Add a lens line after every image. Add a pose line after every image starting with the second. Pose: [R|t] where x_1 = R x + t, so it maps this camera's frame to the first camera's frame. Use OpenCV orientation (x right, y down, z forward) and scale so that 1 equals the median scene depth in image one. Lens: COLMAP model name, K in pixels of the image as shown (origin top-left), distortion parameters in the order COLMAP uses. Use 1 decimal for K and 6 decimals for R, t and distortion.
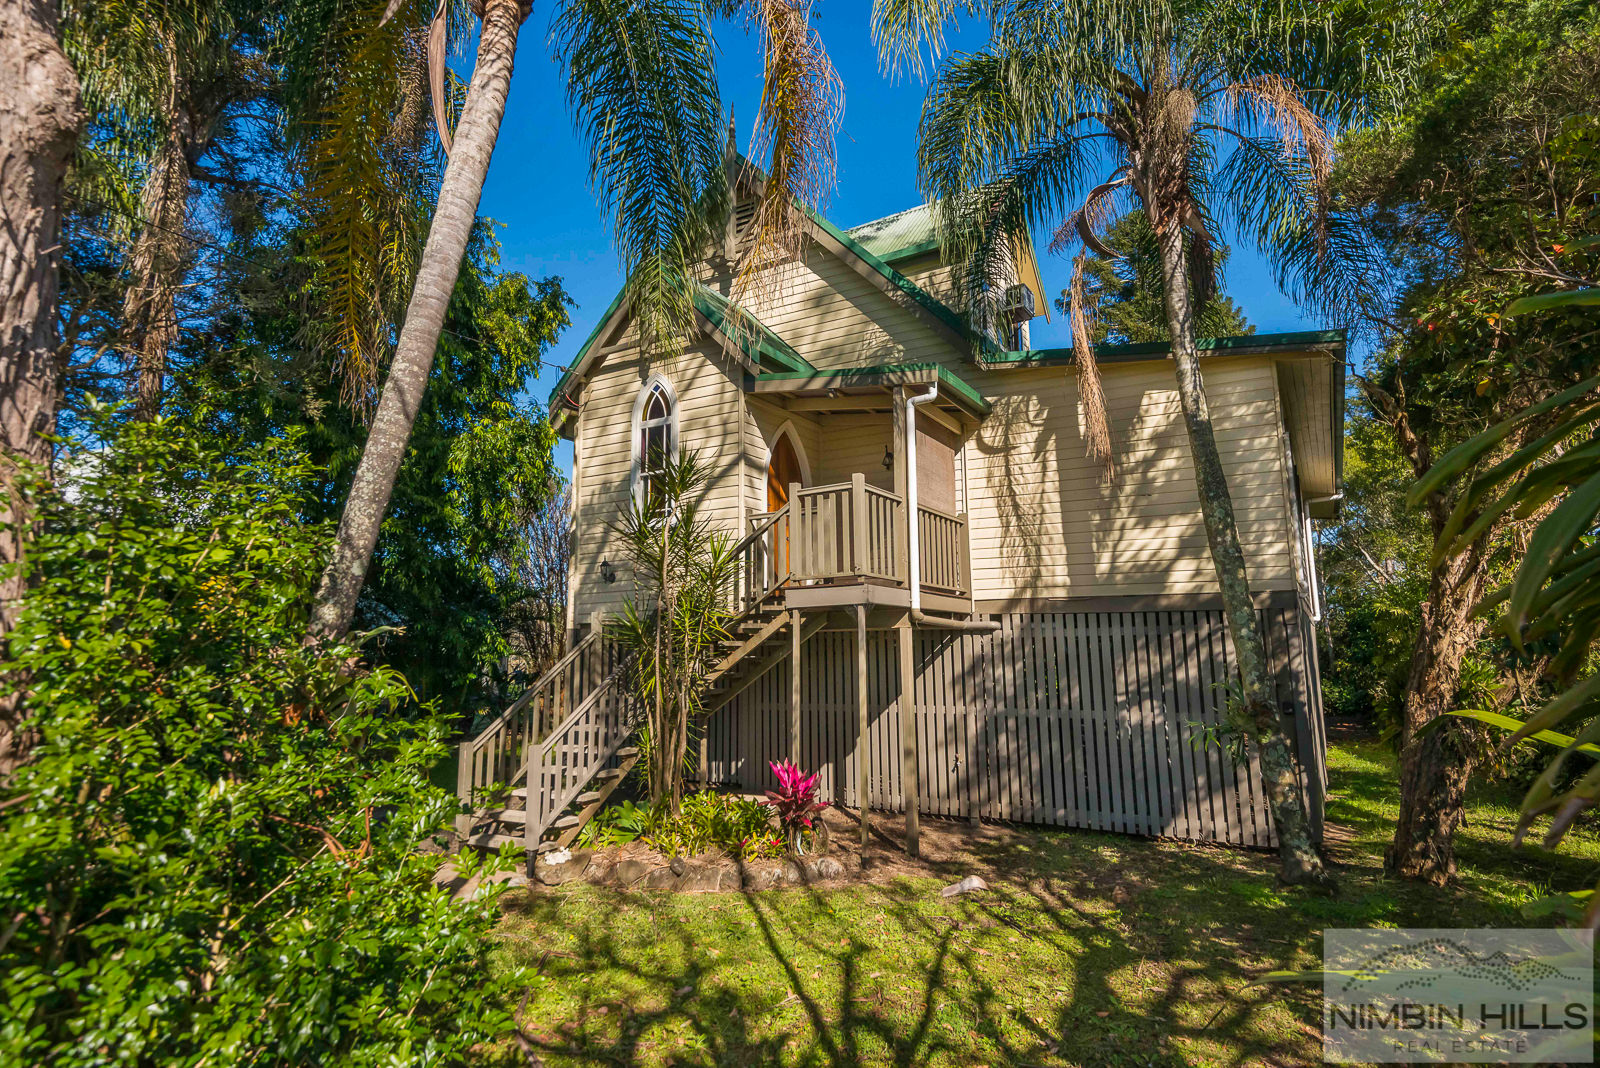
lens RADIAL K [[841.9, 0, 802.1], [0, 841.9, 529.9], [0, 0, 1]] dist [0.106496, -0.000442]
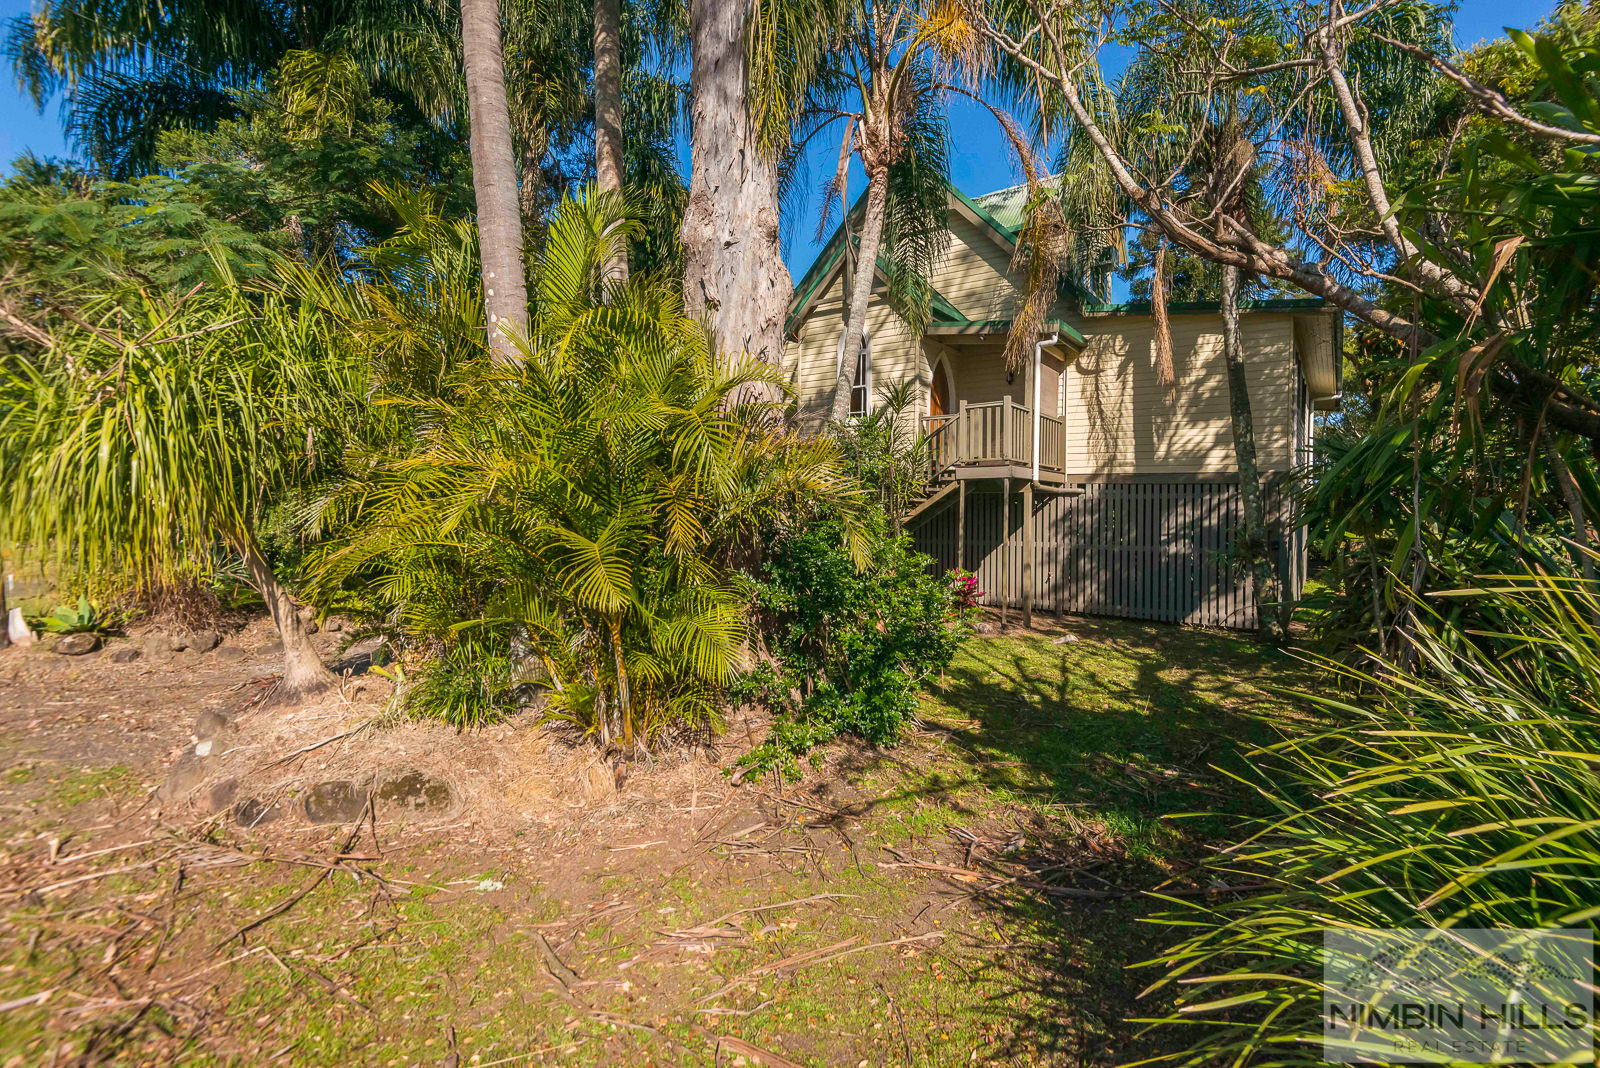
lens RADIAL K [[710.5, 0, 830.8], [0, 710.5, 509.0], [0, 0, 1]] dist [0.120293, -0.000145]
pose [[0.998605, 0.018048, -0.049616, -0.163088], [-0.010599, 0.989158, 0.146473, -0.041710], [0.051722, -0.145743, 0.987970, -0.320982]]
